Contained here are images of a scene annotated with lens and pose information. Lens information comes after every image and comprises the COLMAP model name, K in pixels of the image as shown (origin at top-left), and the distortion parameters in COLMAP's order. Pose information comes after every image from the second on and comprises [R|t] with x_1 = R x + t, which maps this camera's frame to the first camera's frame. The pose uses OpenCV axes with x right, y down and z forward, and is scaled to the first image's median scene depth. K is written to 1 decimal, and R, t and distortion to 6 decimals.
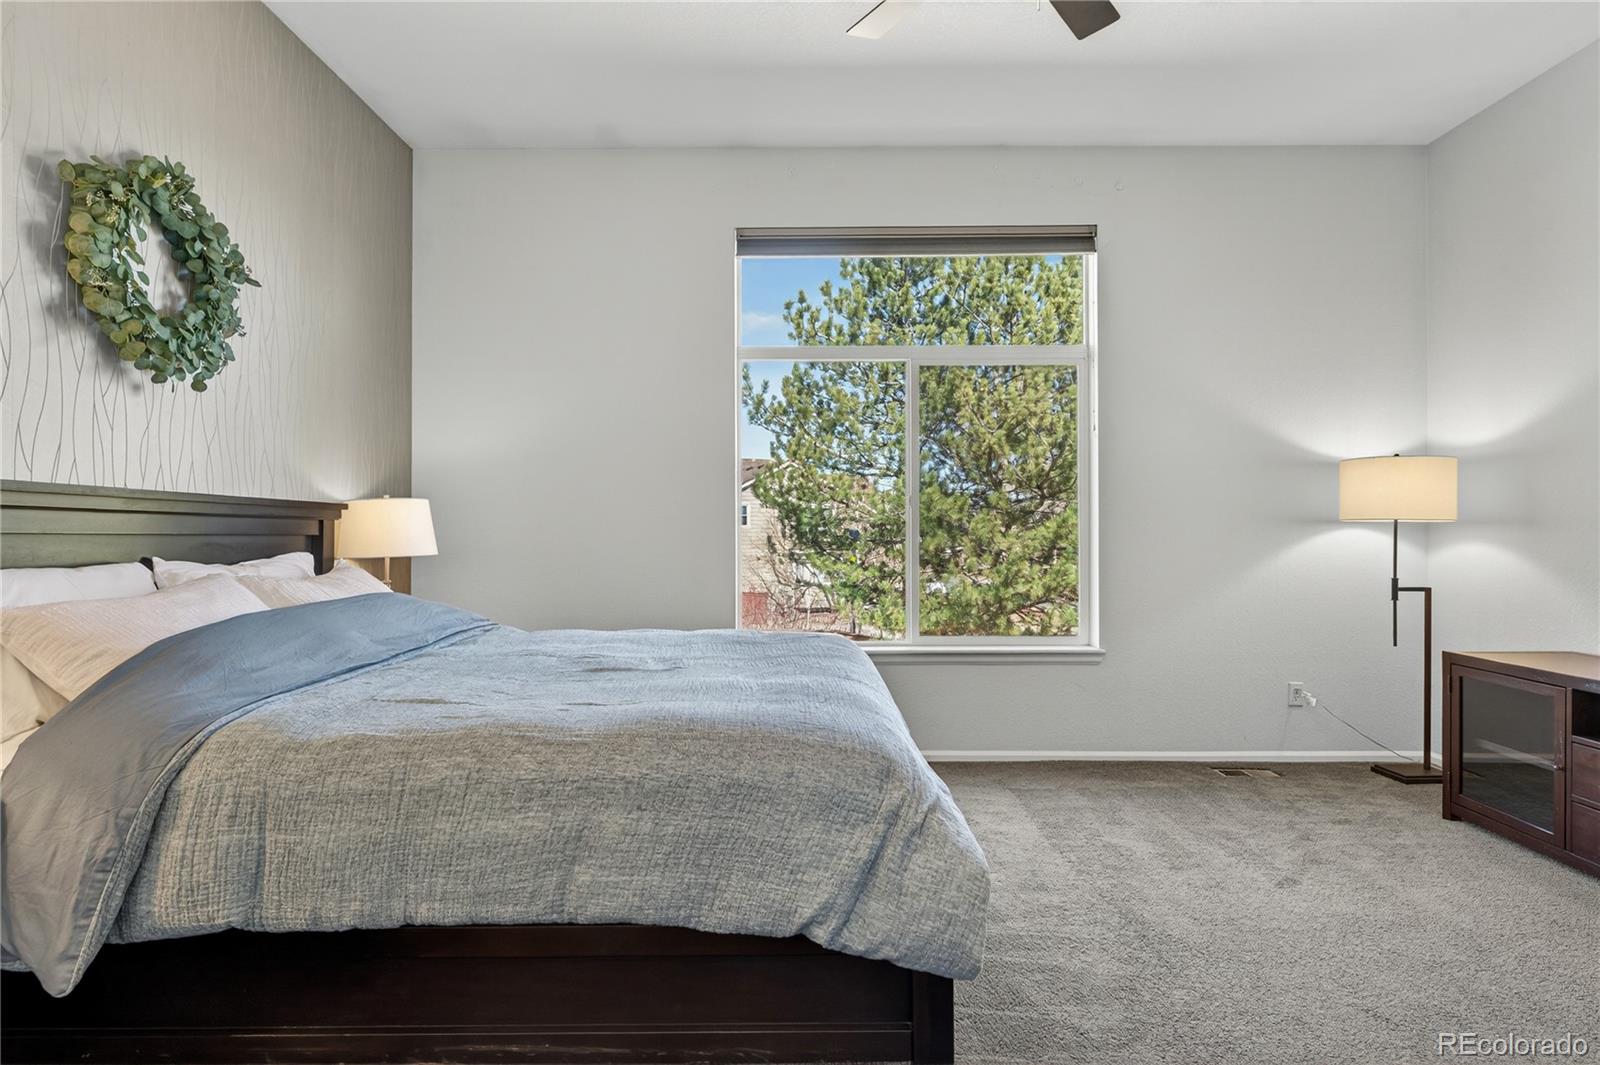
lens RADIAL K [[808.4, 0, 799.1], [0, 808.4, 532.8], [0, 0, 1]] dist [0.001402, -0.000233]
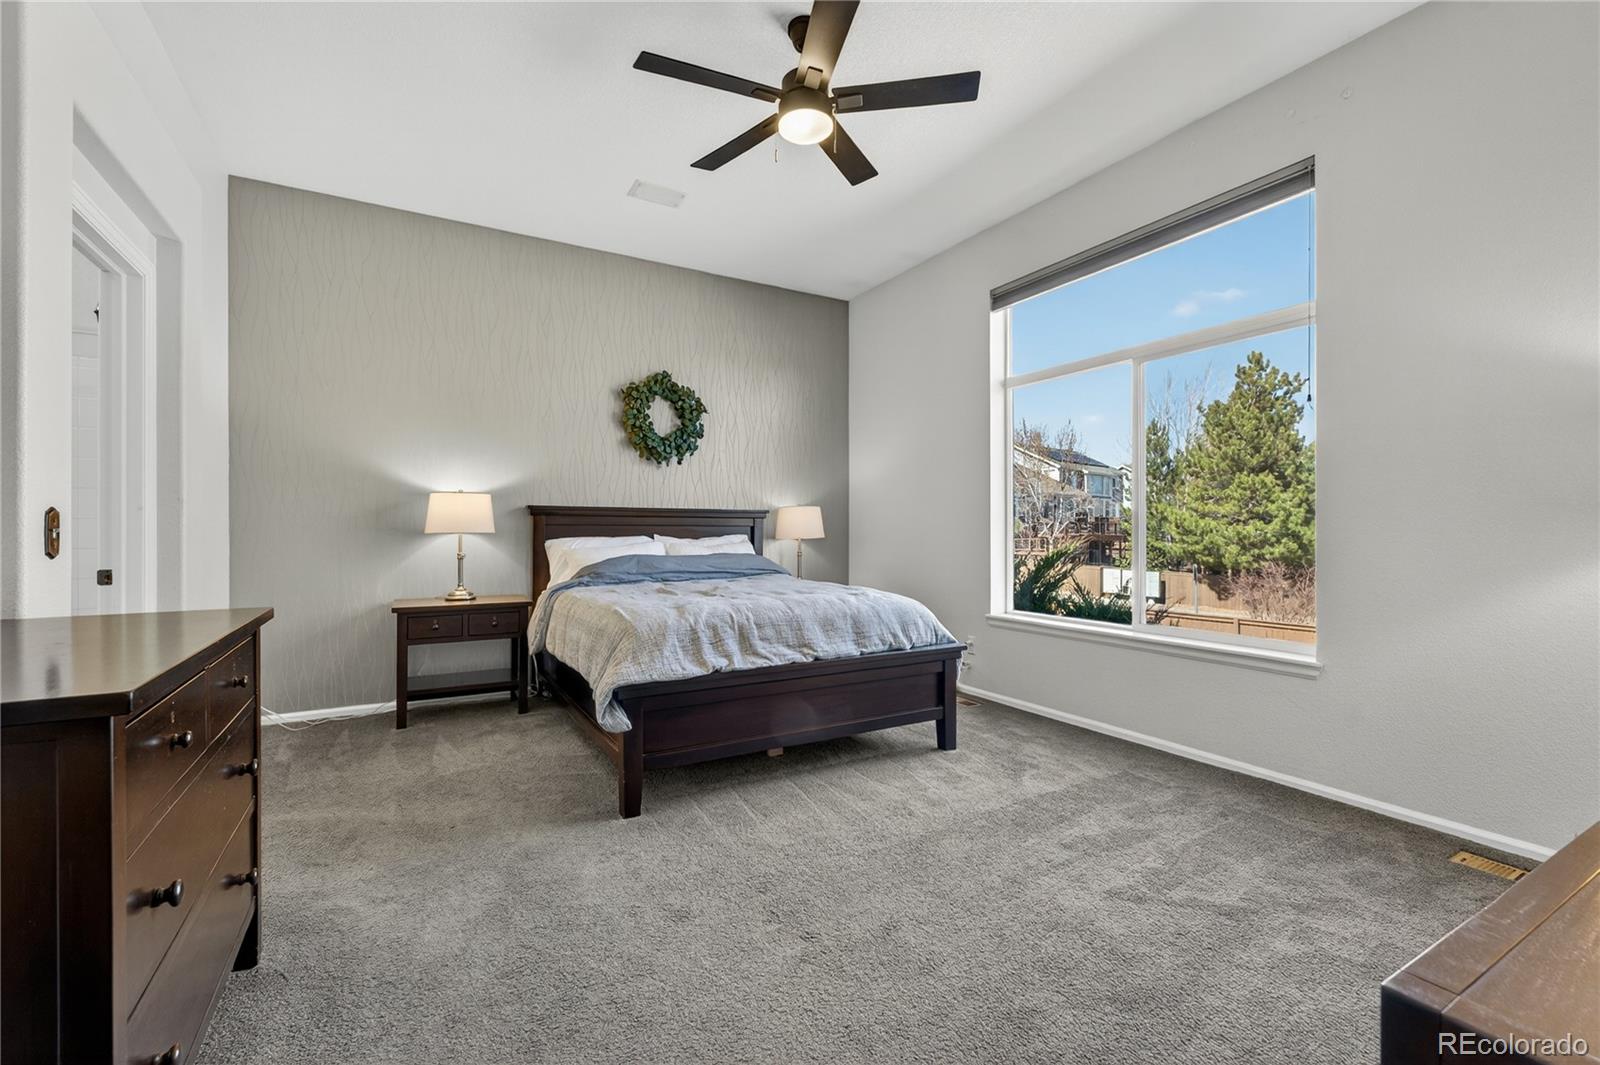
lens RADIAL K [[670.4, 0, 796.3], [0, 670.4, 532.2], [0, 0, 1]] dist [-0.002470, 0.000175]
pose [[0.507096, 0.004993, -0.861875, 1.028554], [-0.002788, 0.999987, 0.004153, 0.013122], [0.861885, 0.000297, 0.507104, 0.274310]]
